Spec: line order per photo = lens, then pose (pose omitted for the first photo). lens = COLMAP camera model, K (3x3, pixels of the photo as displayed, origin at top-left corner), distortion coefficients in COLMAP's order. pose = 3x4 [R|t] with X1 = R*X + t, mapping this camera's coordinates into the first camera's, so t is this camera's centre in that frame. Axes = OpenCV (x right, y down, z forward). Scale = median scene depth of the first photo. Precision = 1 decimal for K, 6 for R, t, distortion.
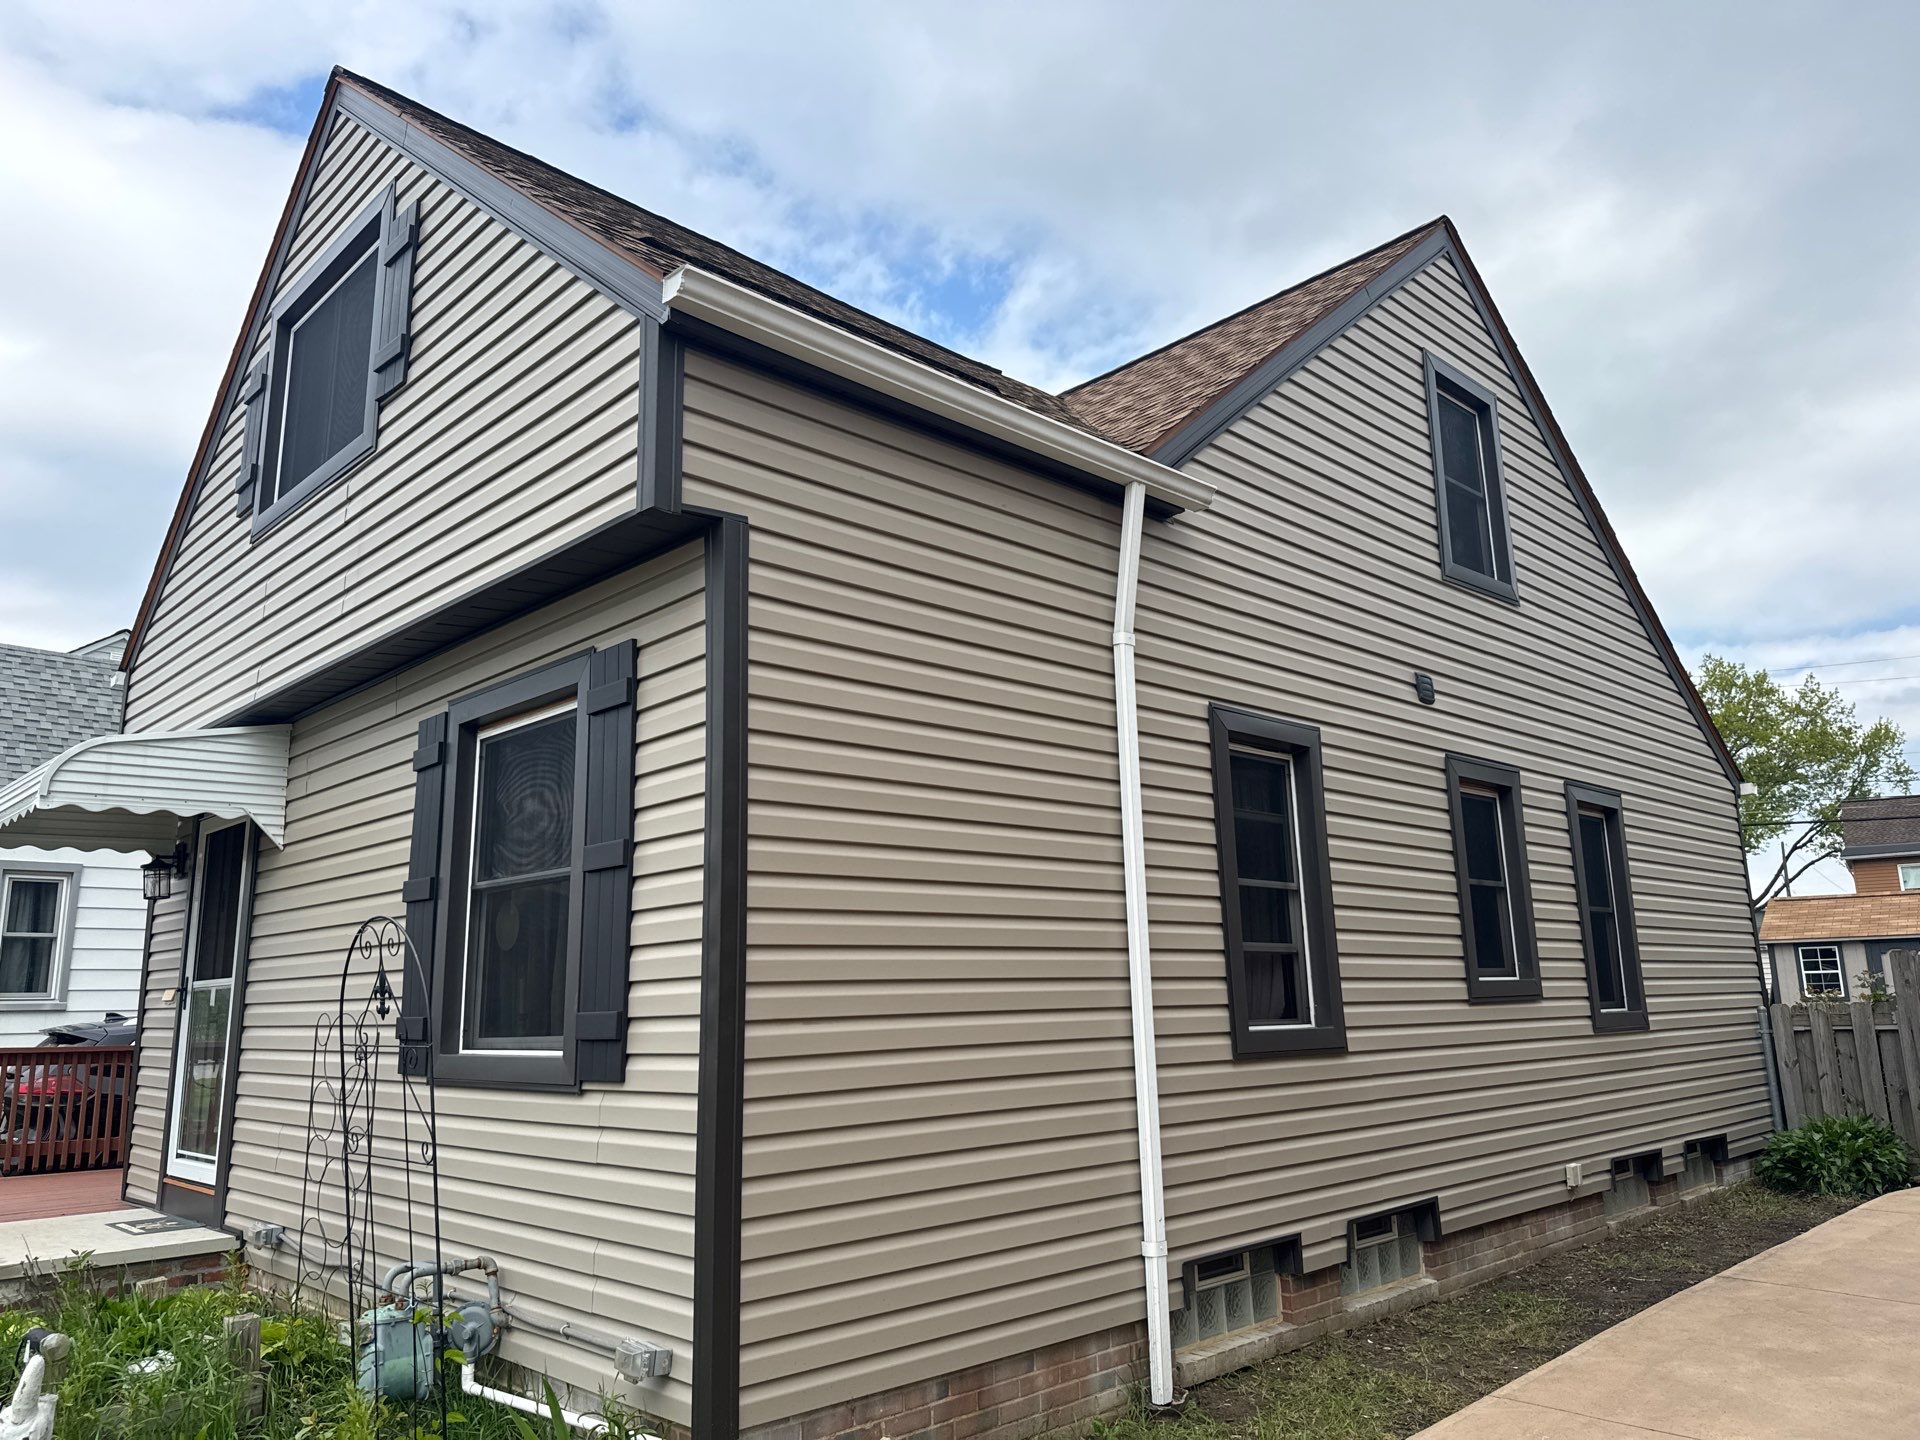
lens RADIAL K [[1339.9, 0, 960.0], [0, 1339.9, 720.0], [0, 0, 1]] dist [0.043542, -0.060087]
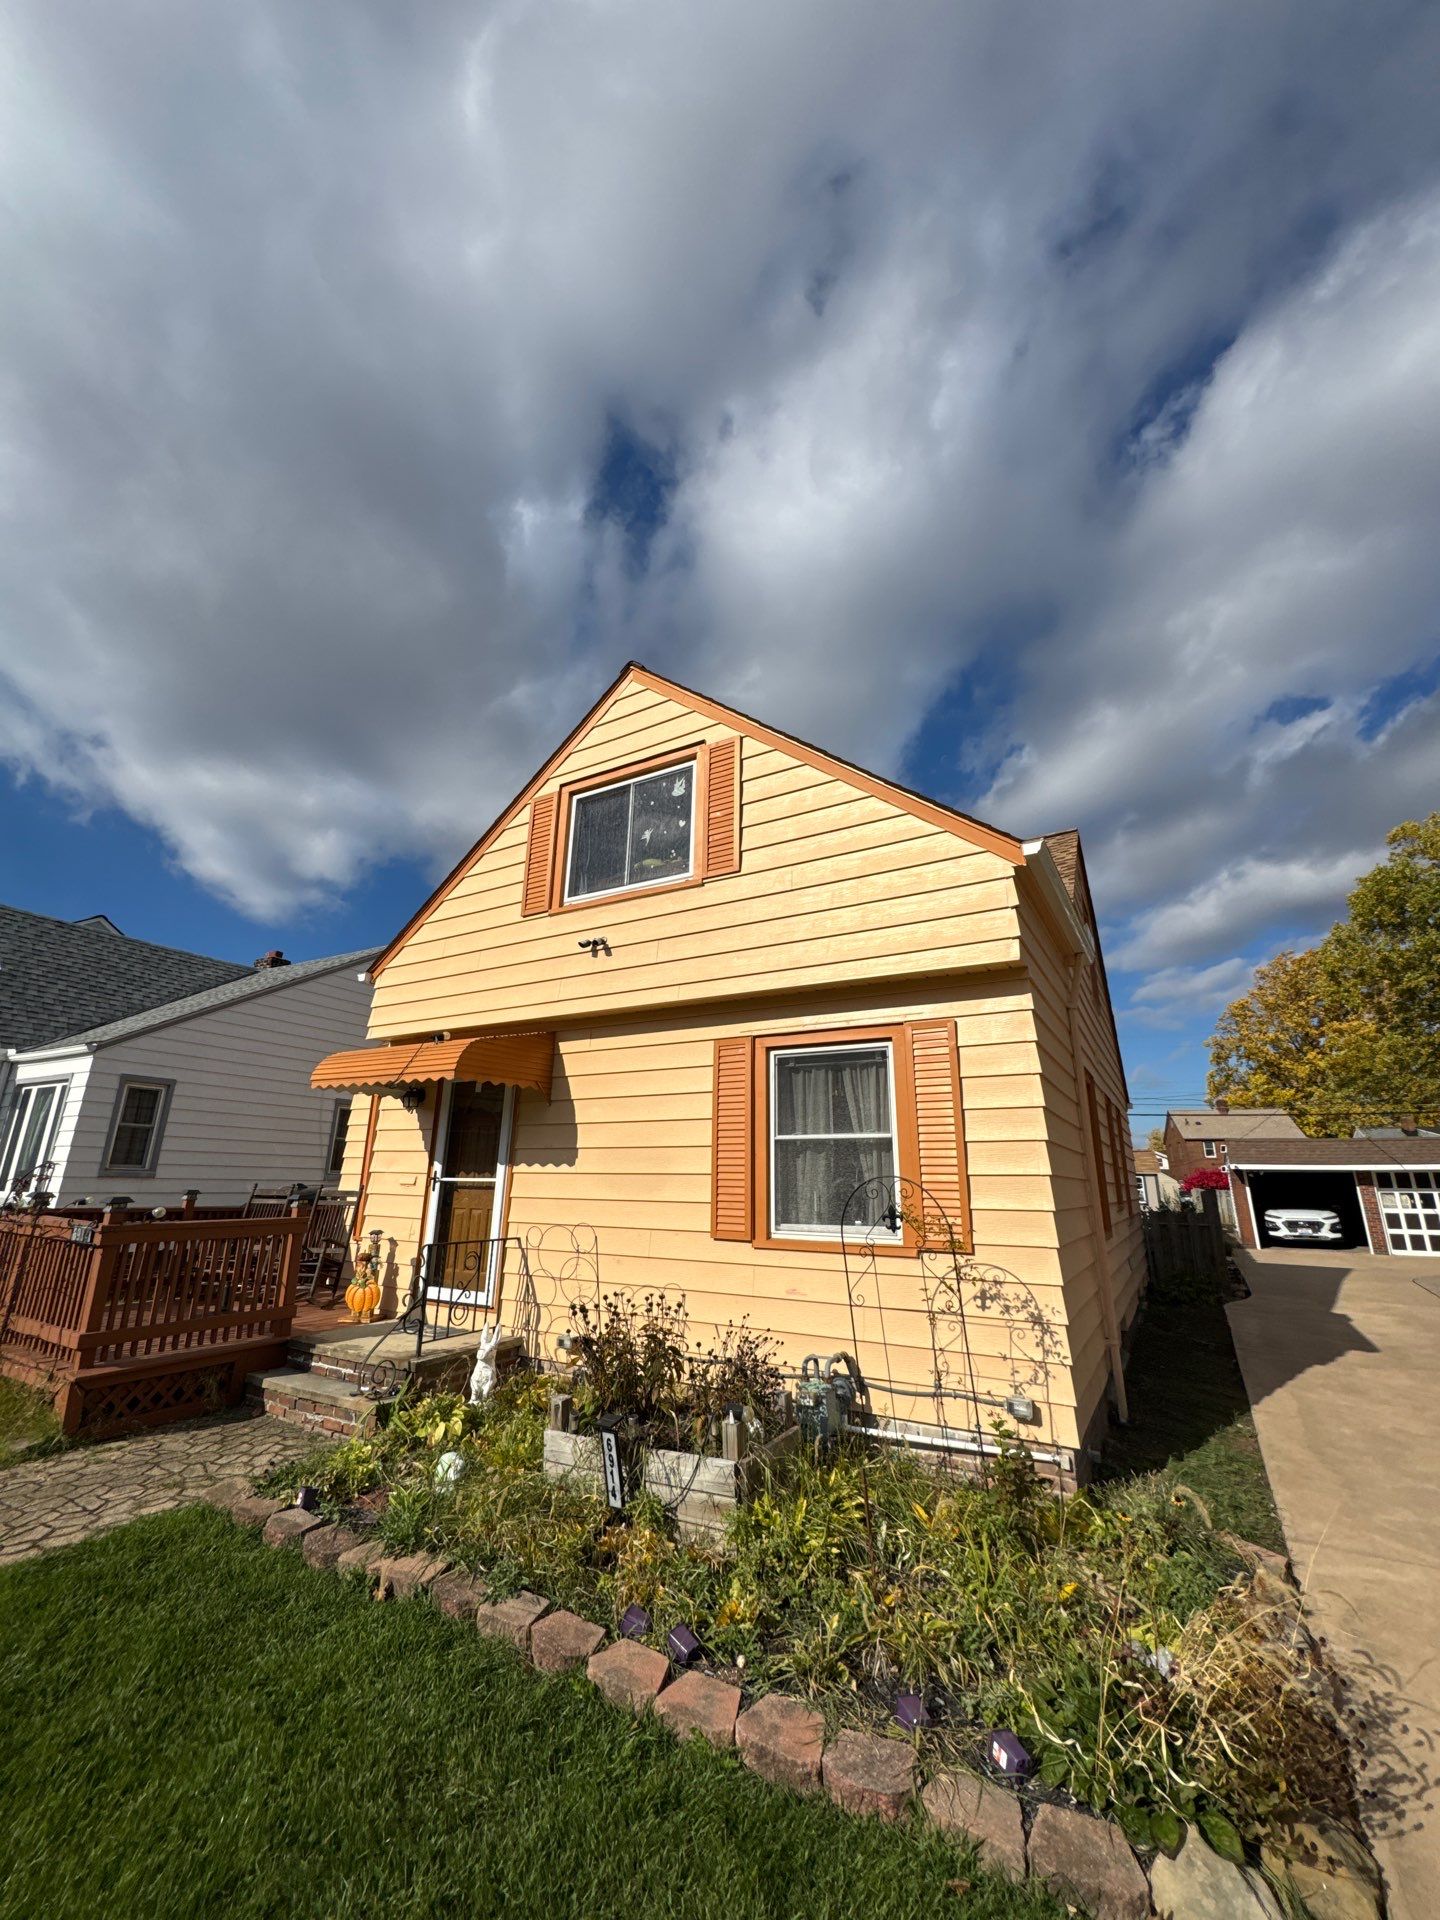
lens RADIAL K [[754.2, 0, 720.0], [0, 754.2, 960.0], [0, 0, 1]] dist [-0.002372, -0.000331]
pose [[0.961131, 0.114259, 0.251340, -0.564350], [-0.093029, 0.991138, -0.094824, -0.006437], [-0.259947, 0.067757, 0.963243, 0.029625]]
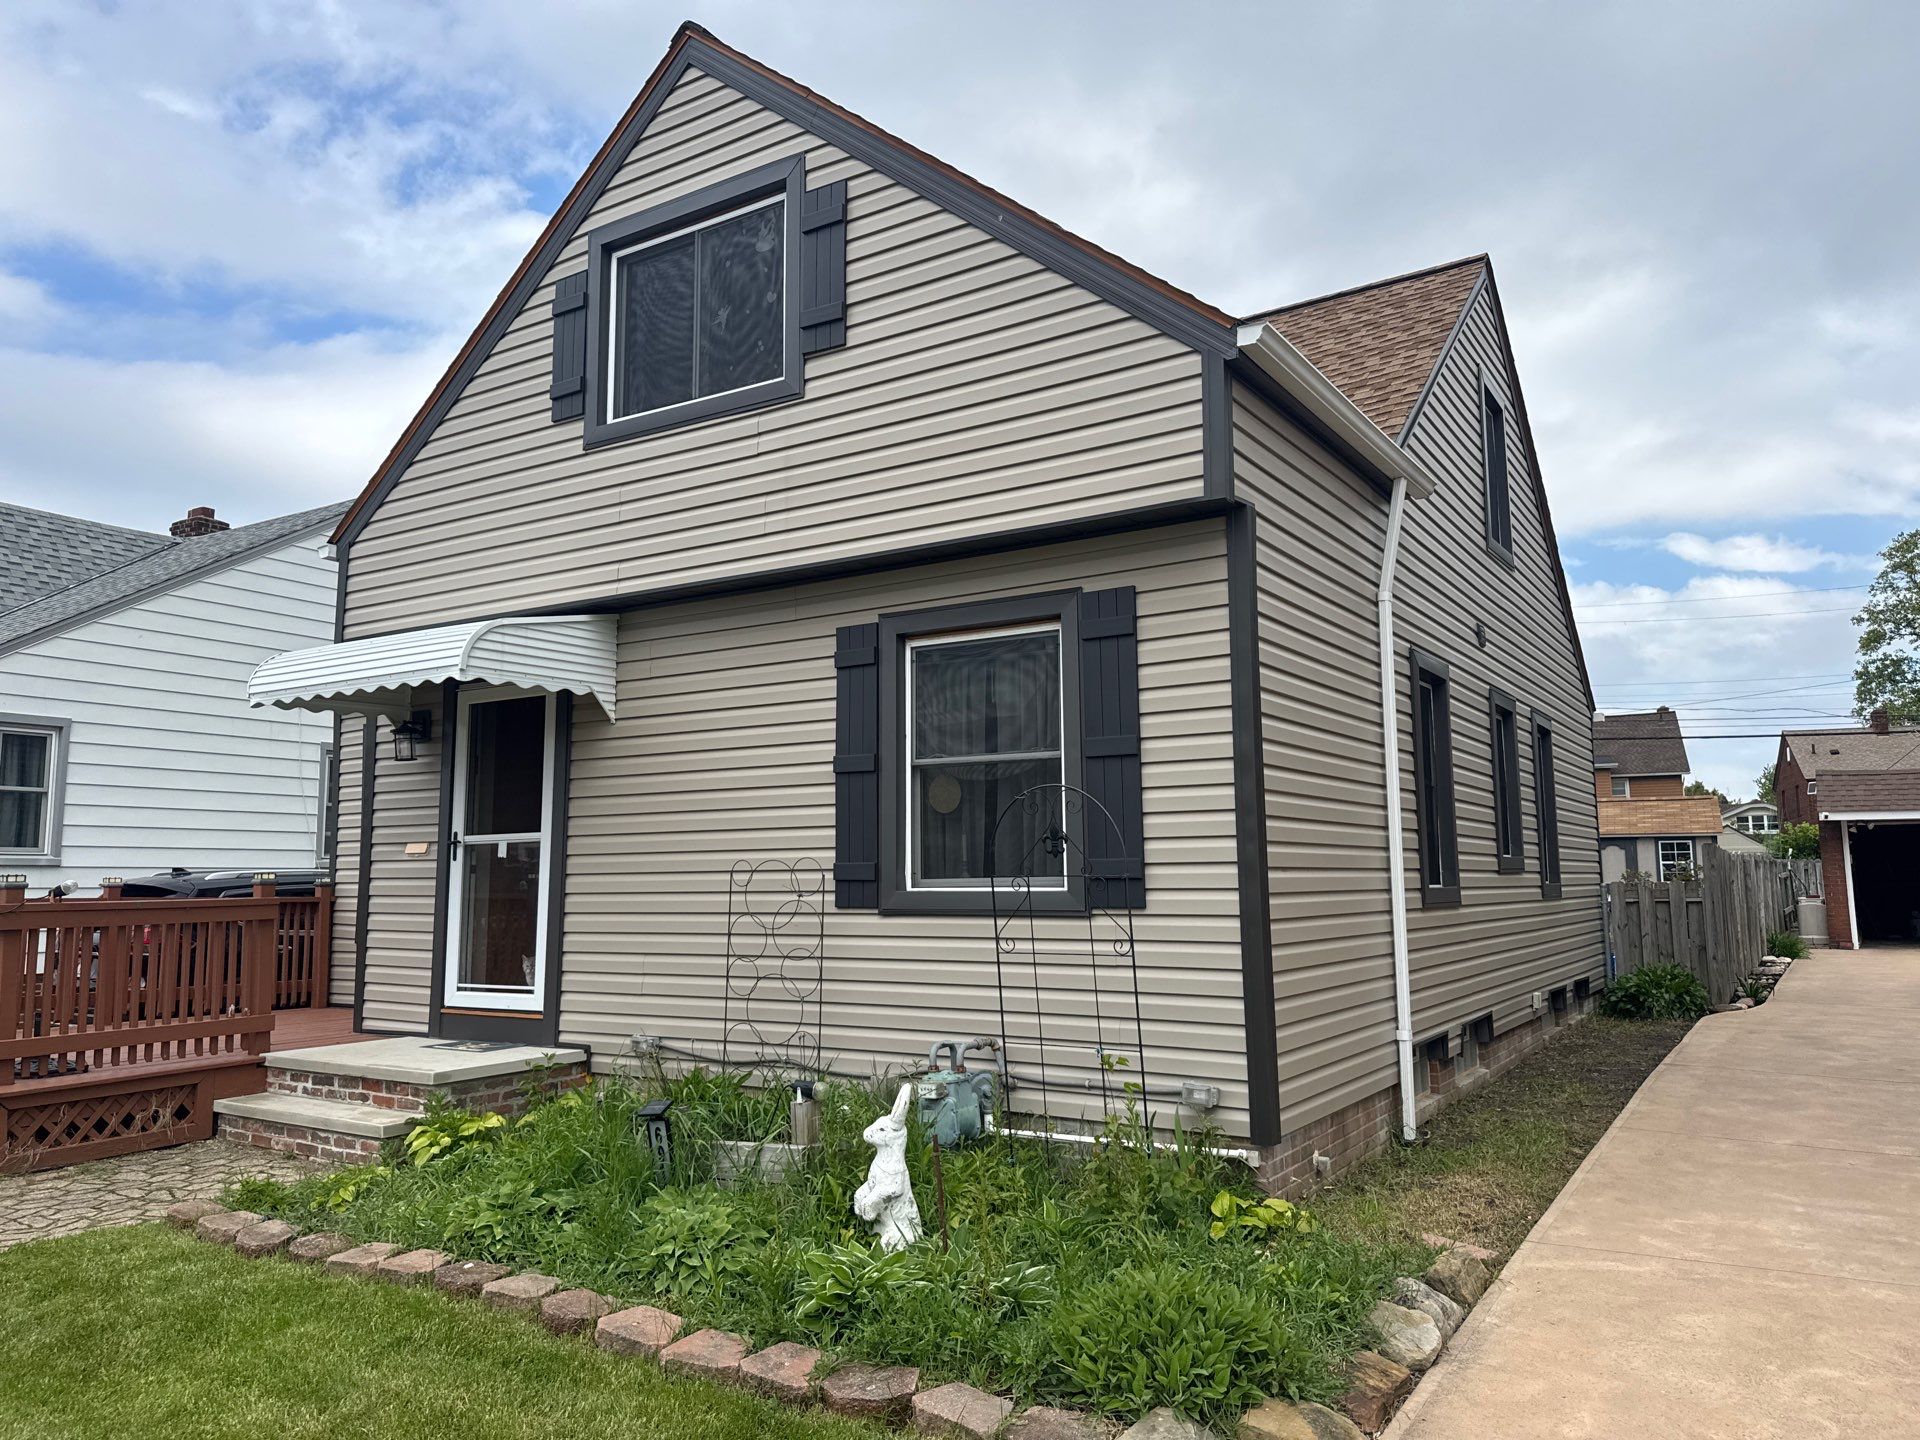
lens RADIAL K [[1339.9, 0, 960.0], [0, 1339.9, 720.0], [0, 0, 1]] dist [0.043542, -0.060087]
pose [[0.972683, 0.042351, 0.228242, -0.479513], [-0.061355, 0.995156, 0.076817, -0.013088], [-0.223883, -0.088723, 0.970569, -0.180152]]
